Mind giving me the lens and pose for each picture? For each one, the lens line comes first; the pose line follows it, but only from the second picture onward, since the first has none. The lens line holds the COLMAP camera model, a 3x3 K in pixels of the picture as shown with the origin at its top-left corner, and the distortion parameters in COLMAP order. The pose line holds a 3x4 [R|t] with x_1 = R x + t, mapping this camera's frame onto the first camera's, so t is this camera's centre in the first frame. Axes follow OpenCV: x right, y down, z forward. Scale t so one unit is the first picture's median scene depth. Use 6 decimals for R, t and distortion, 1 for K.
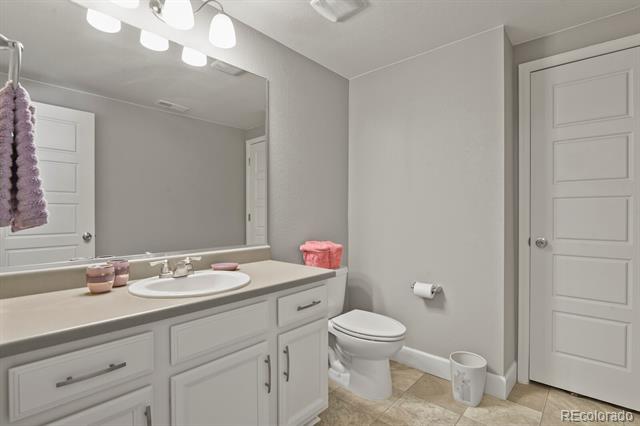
lens RADIAL K [[313.5, 0, 320.1], [0, 313.5, 213.3], [0, 0, 1]] dist [-0.000141, -0.001365]
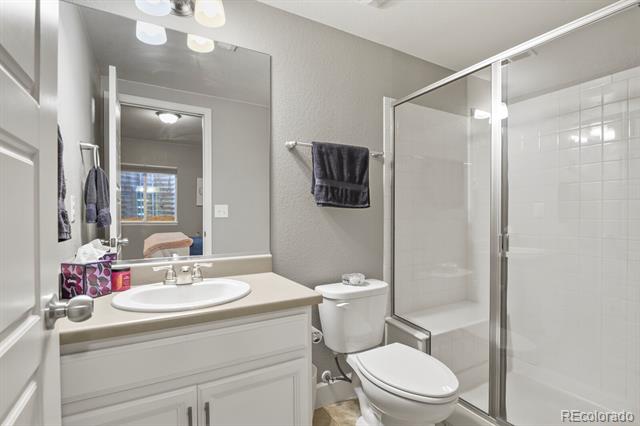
lens RADIAL K [[313.5, 0, 319.8], [0, 313.5, 214.2], [0, 0, 1]] dist [-0.000141, -0.001365]
pose [[0.936179, -0.002179, -0.351516, 0.245717], [0.000725, 0.999991, -0.004266, 0.000640], [0.351522, 0.003739, 0.936172, 0.272002]]
